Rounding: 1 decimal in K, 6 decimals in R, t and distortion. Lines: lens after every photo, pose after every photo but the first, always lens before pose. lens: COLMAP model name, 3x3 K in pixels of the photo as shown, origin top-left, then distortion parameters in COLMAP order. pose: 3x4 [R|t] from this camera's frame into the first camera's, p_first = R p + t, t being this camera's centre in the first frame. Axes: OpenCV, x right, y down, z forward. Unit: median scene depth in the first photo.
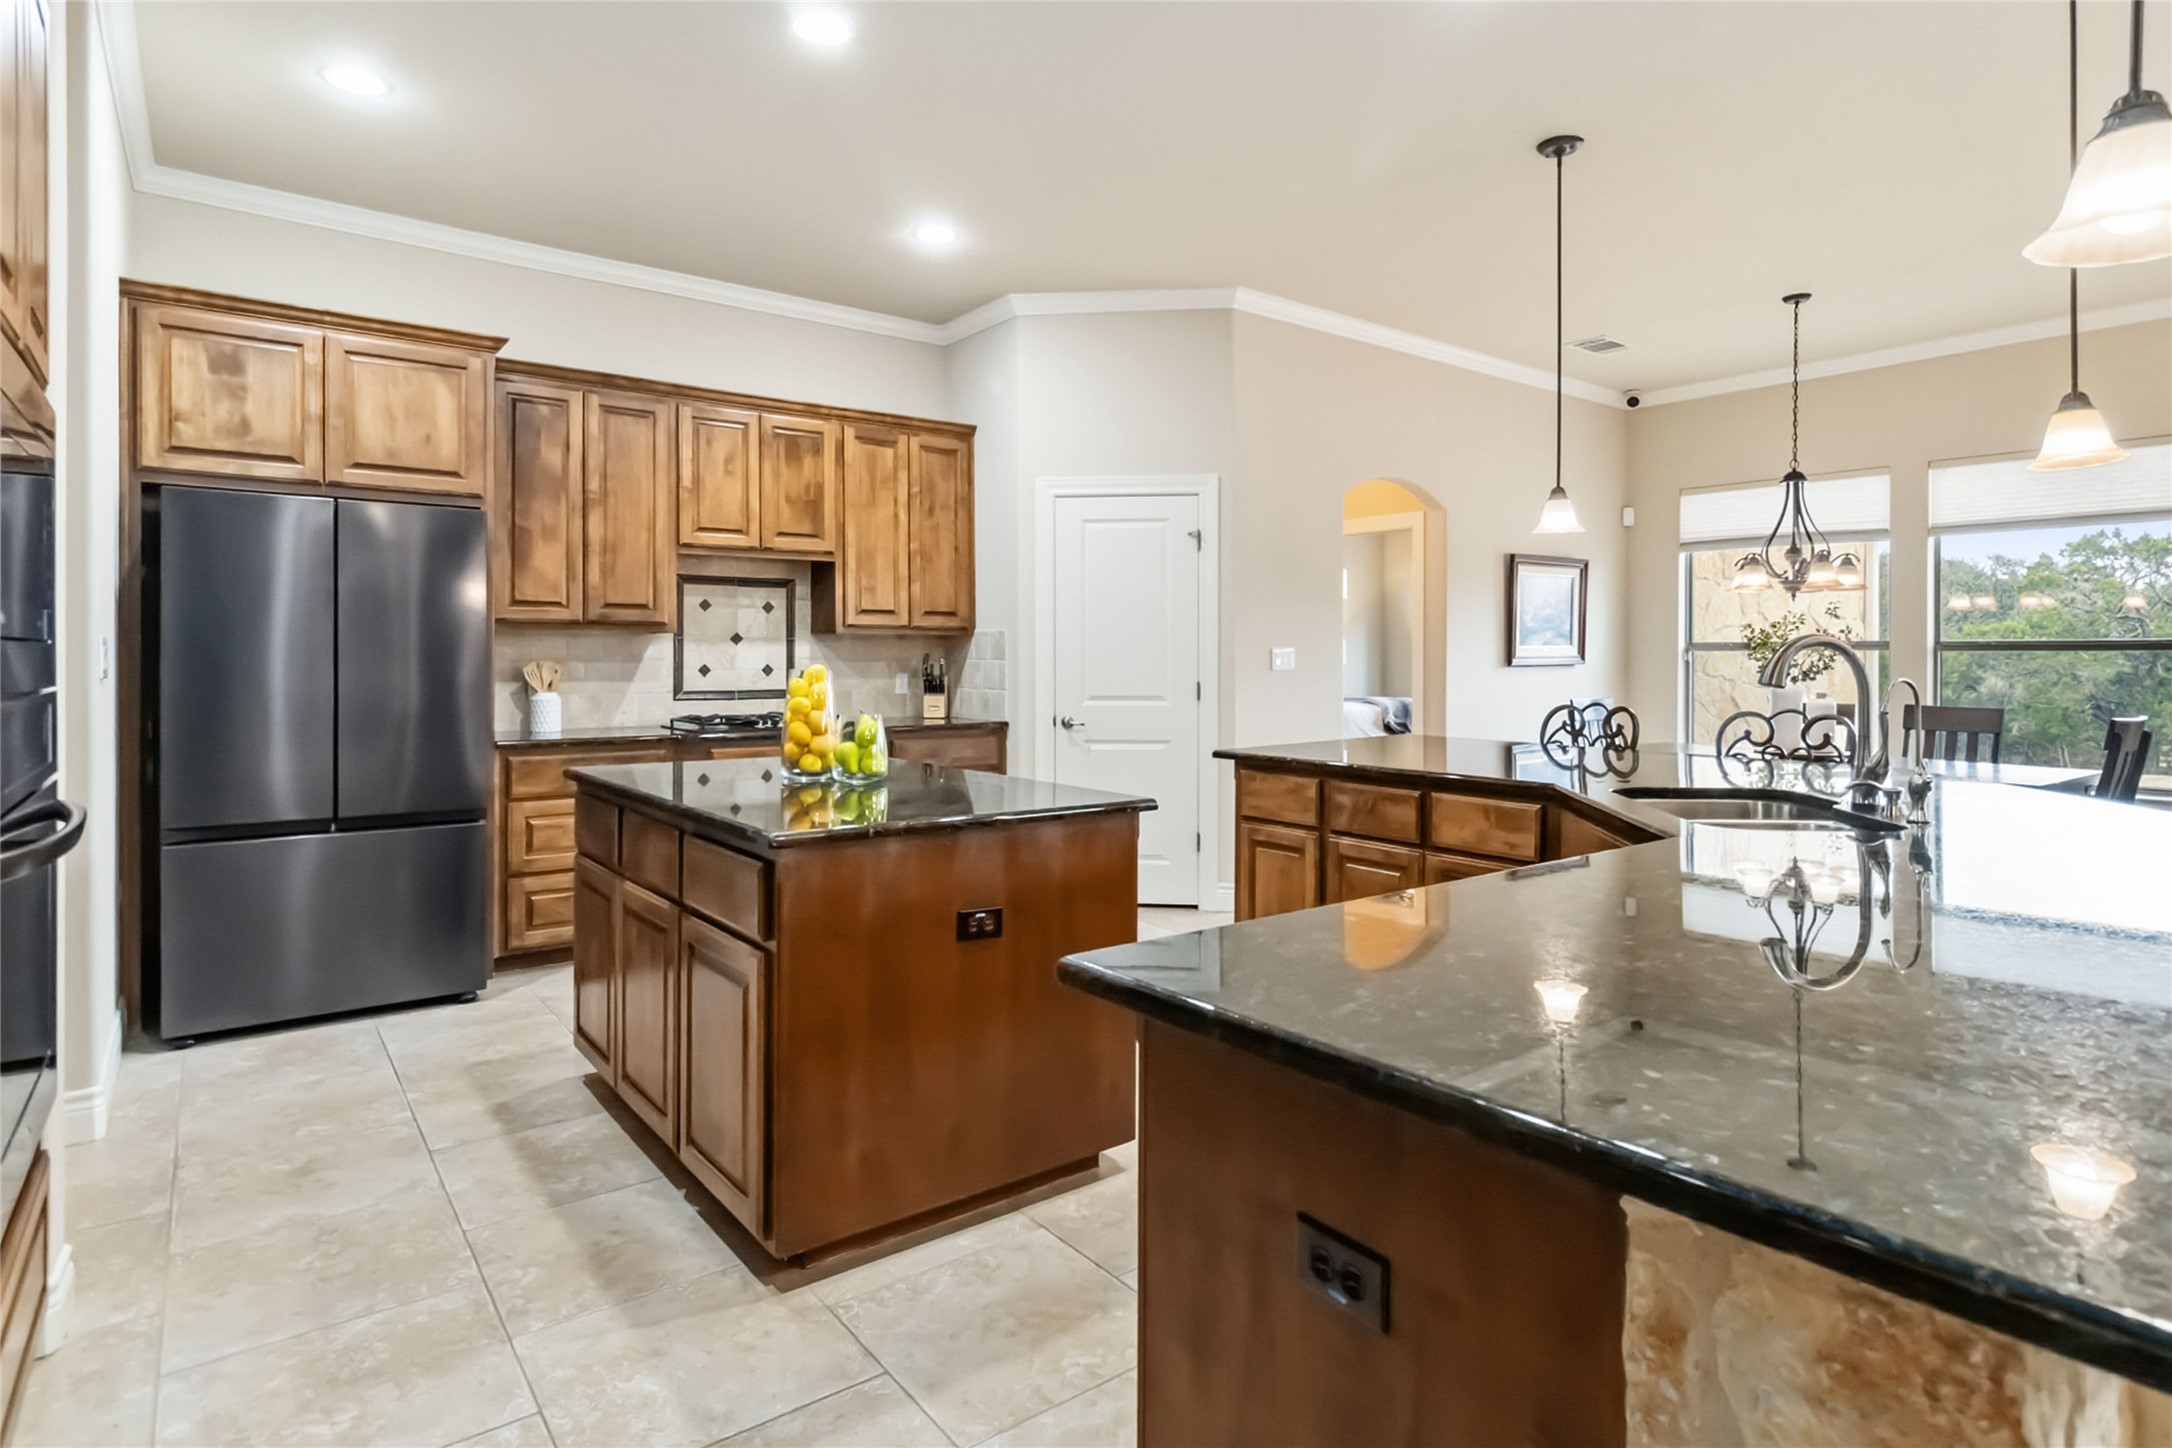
lens RADIAL K [[1144.5, 0, 1107.7], [0, 1144.5, 666.7], [0, 0, 1]] dist [0.002814, -0.001330]
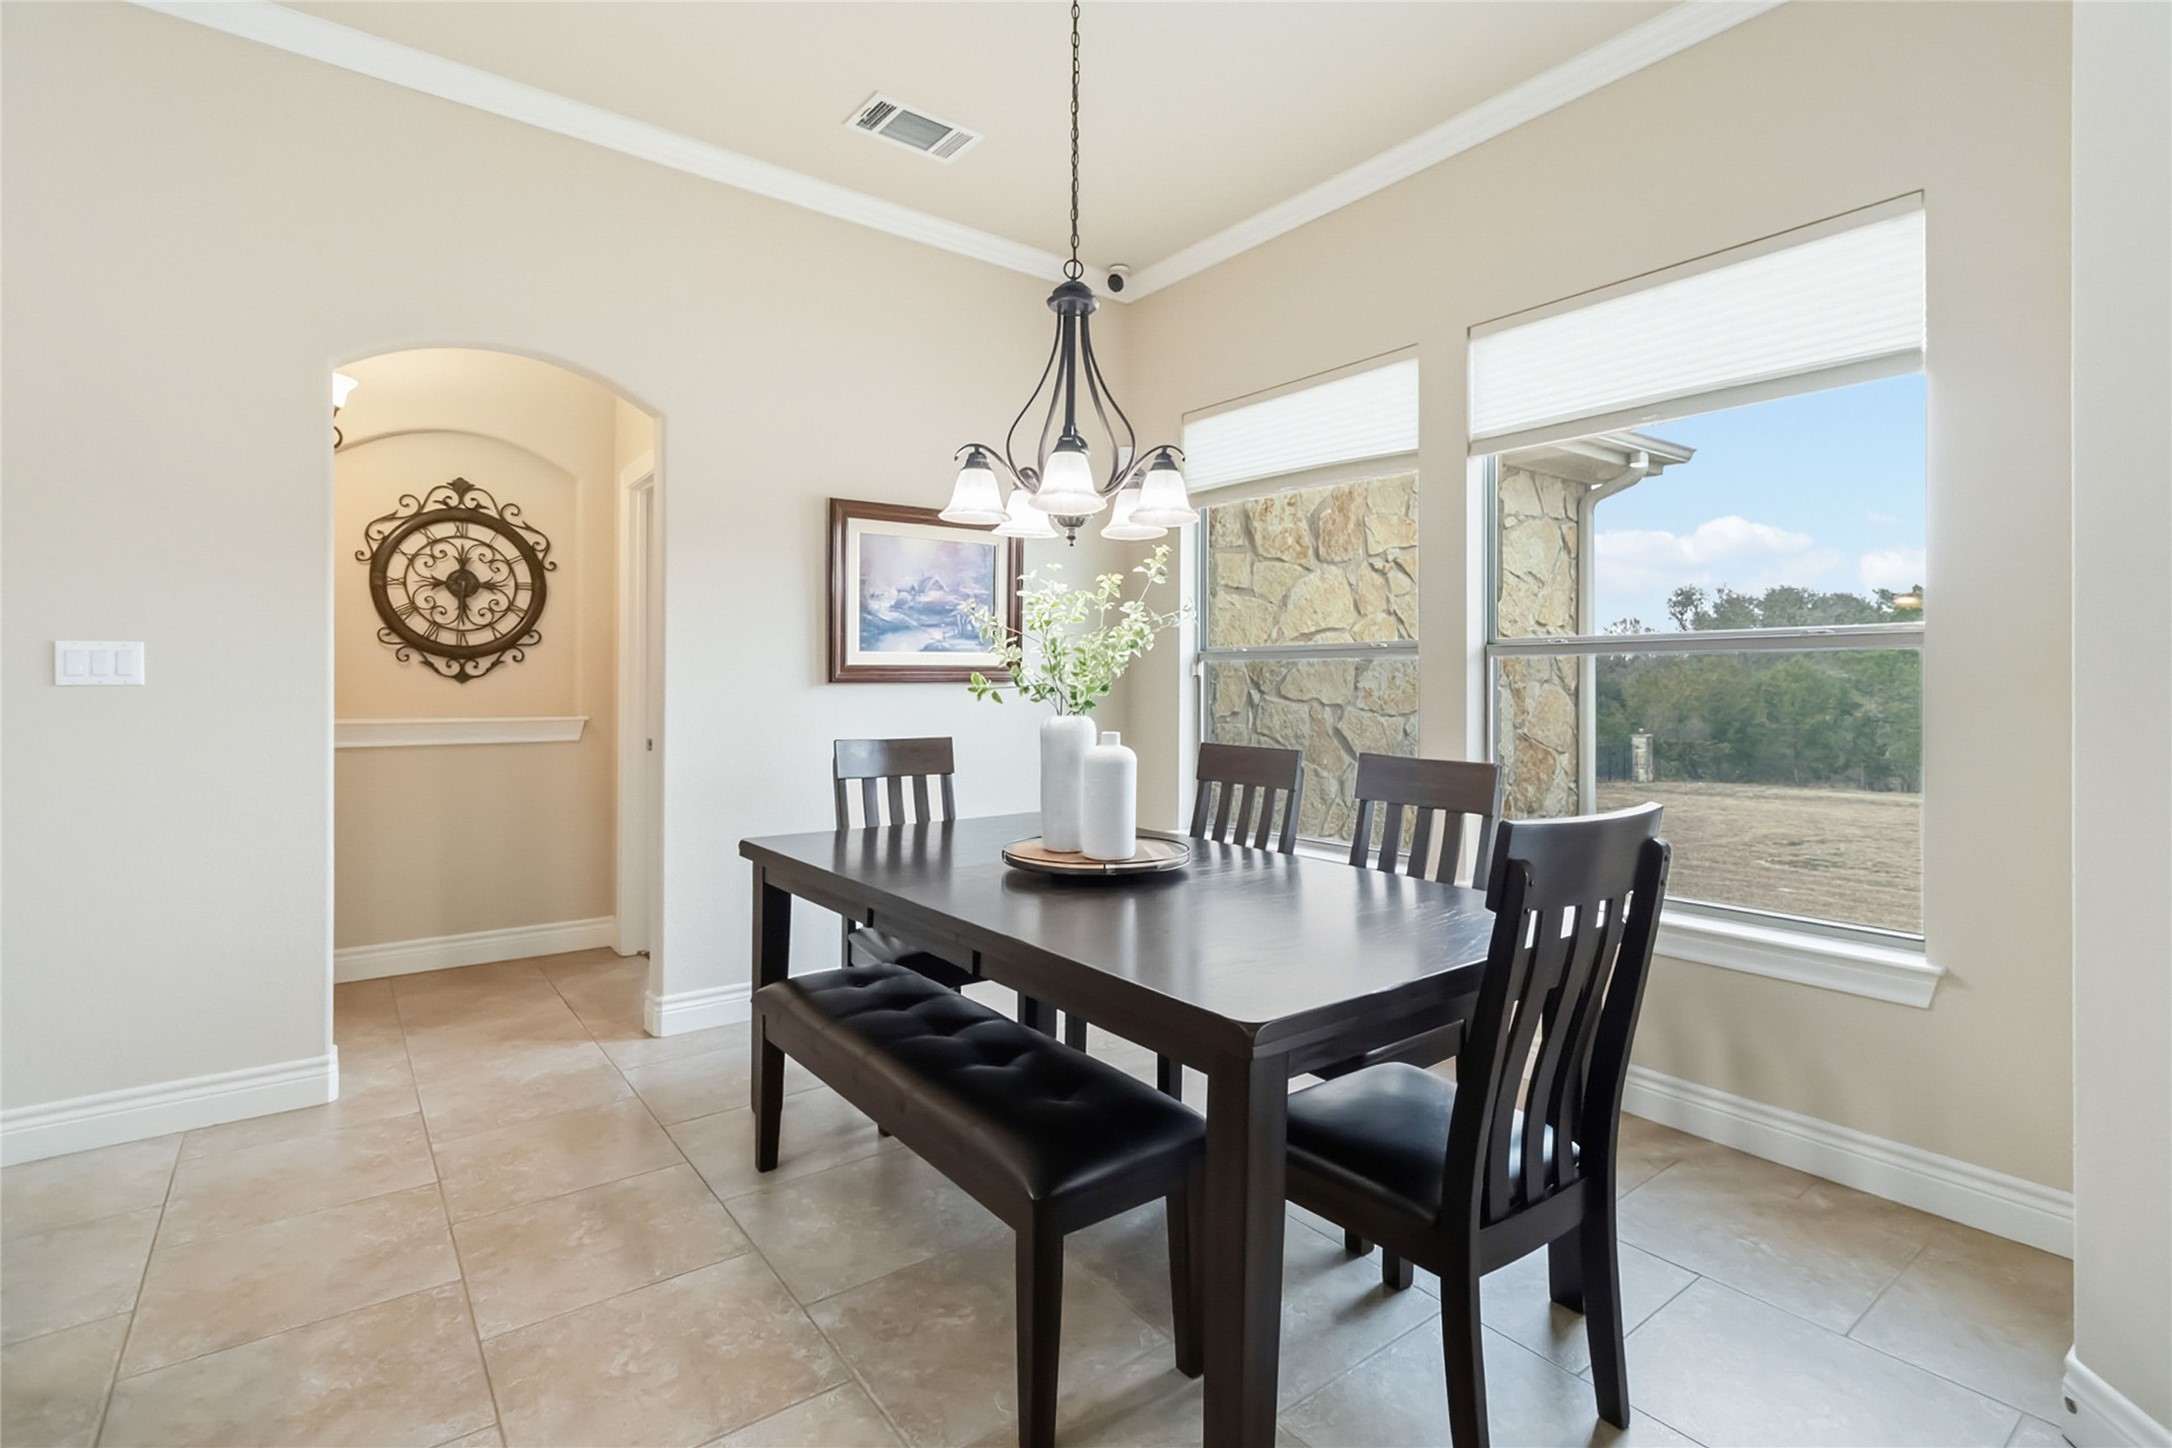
lens RADIAL K [[1037.5, 0, 1139.6], [0, 1037.5, 666.0], [0, 0, 1]] dist [-0.002265, 0.001121]
pose [[0.999527, 0.001263, 0.030732, 0.632878], [-0.000486, 0.999680, -0.025280, 0.005638], [-0.030755, 0.025253, 0.999208, 0.573978]]
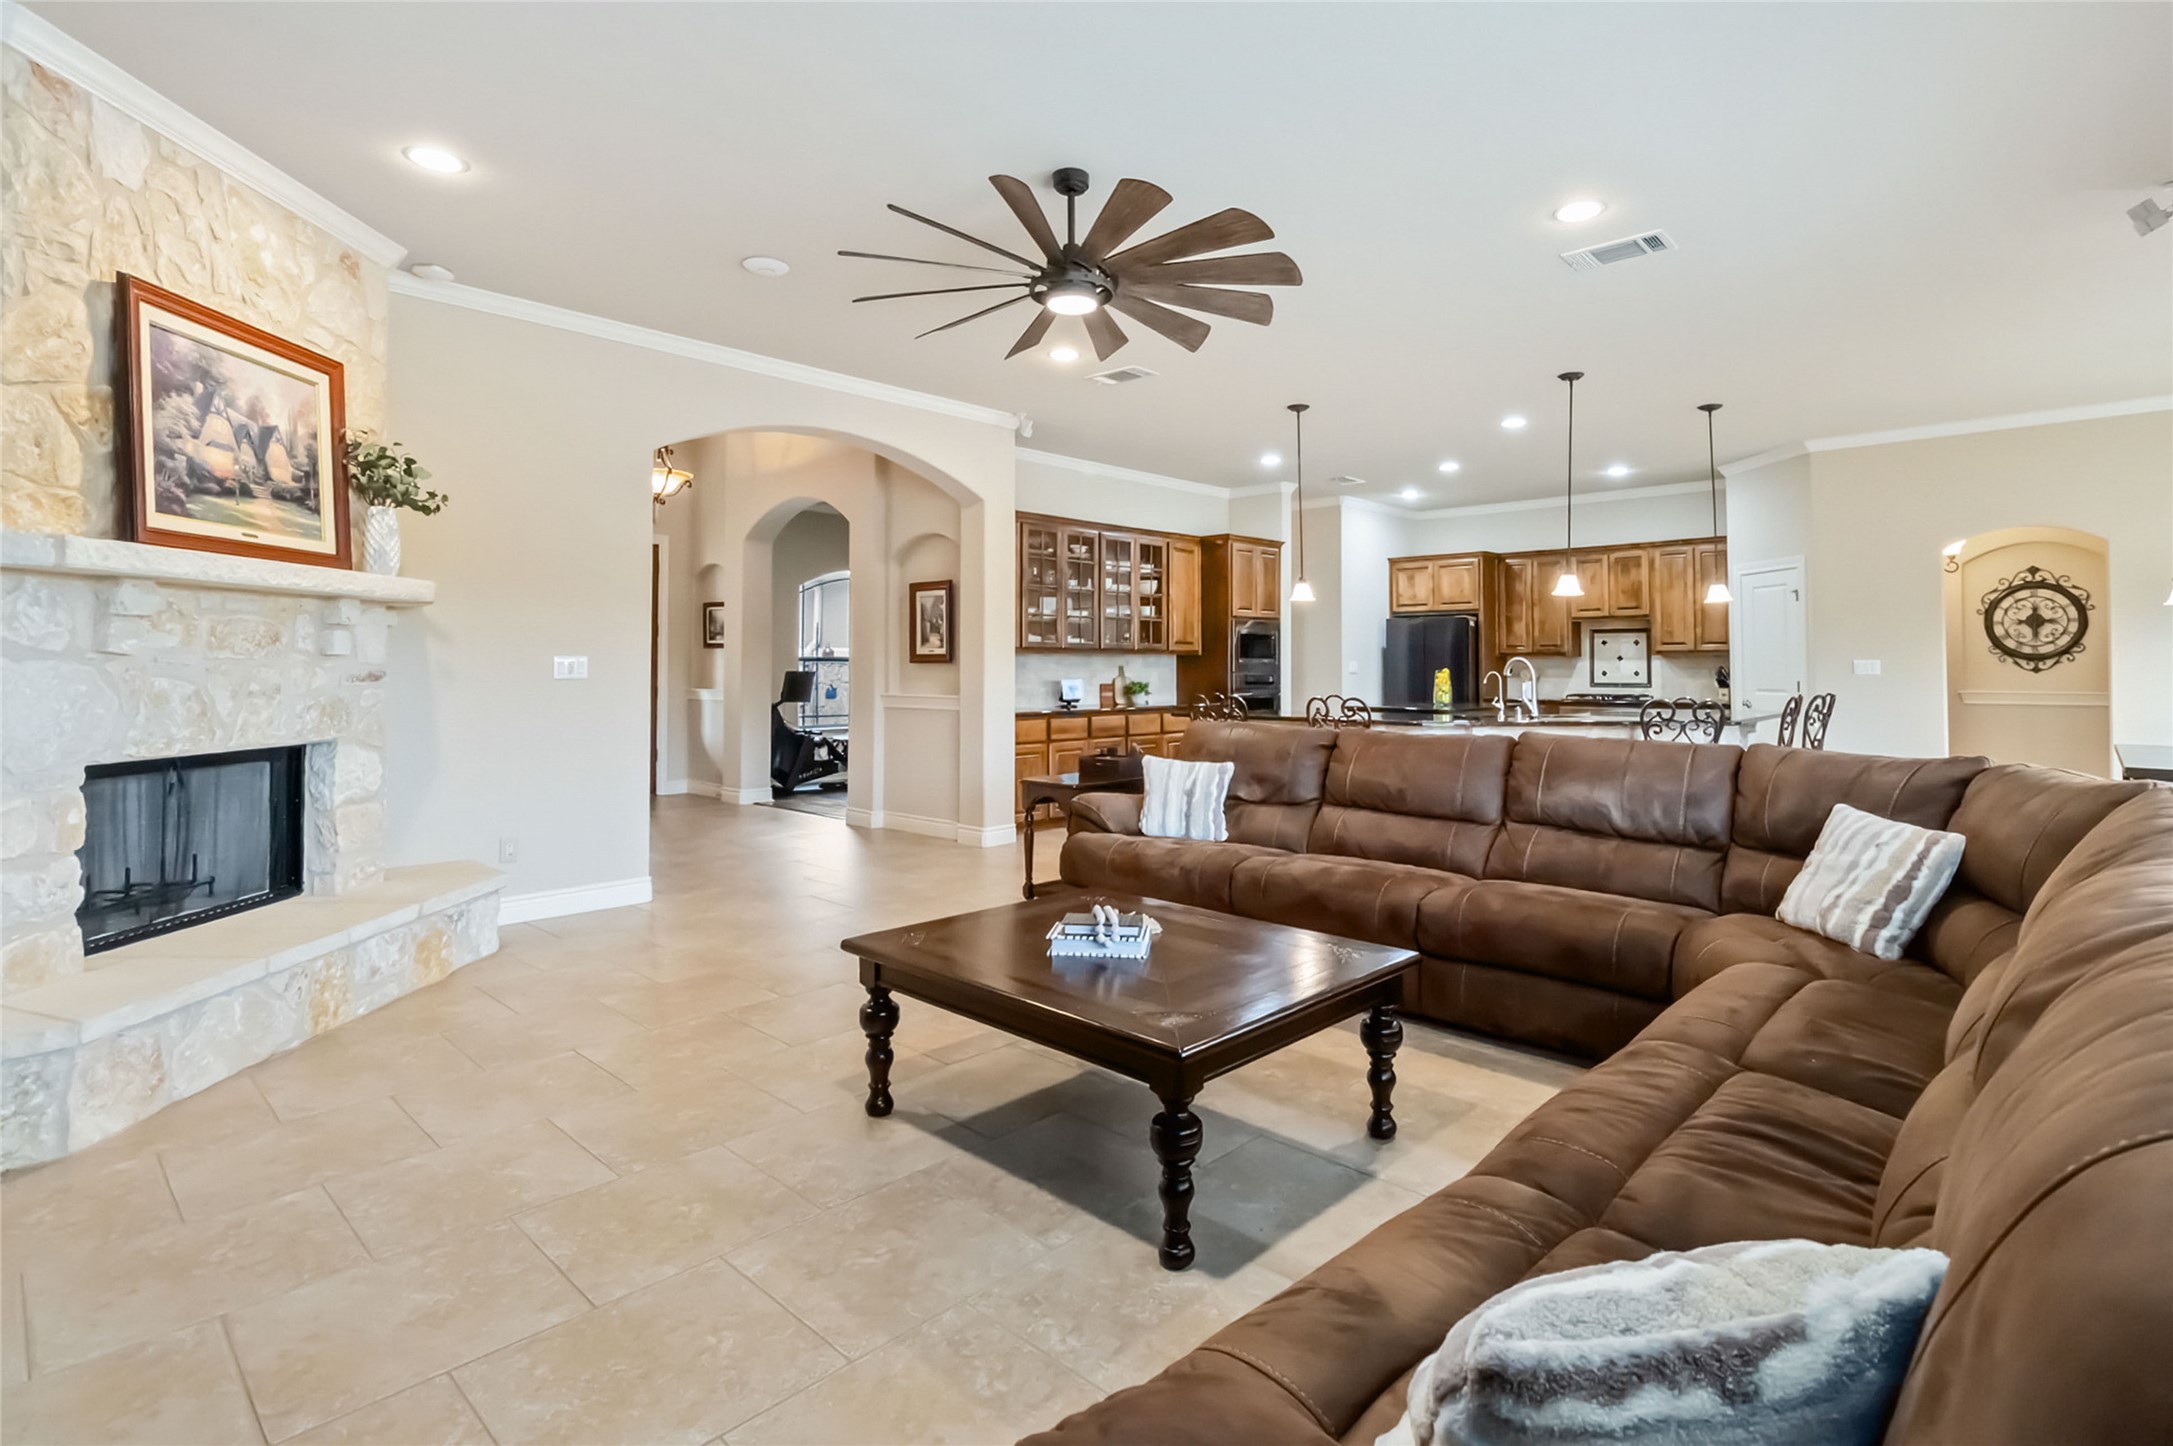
lens RADIAL K [[1038.0, 0, 1124.5], [0, 1038.0, 655.6], [0, 0, 1]] dist [-0.002265, 0.001121]
pose [[0.162600, -0.014999, -0.986578, 1.443971], [-0.008444, 0.999827, -0.016592, 0.009832], [0.986656, 0.011029, 0.162445, -0.203167]]
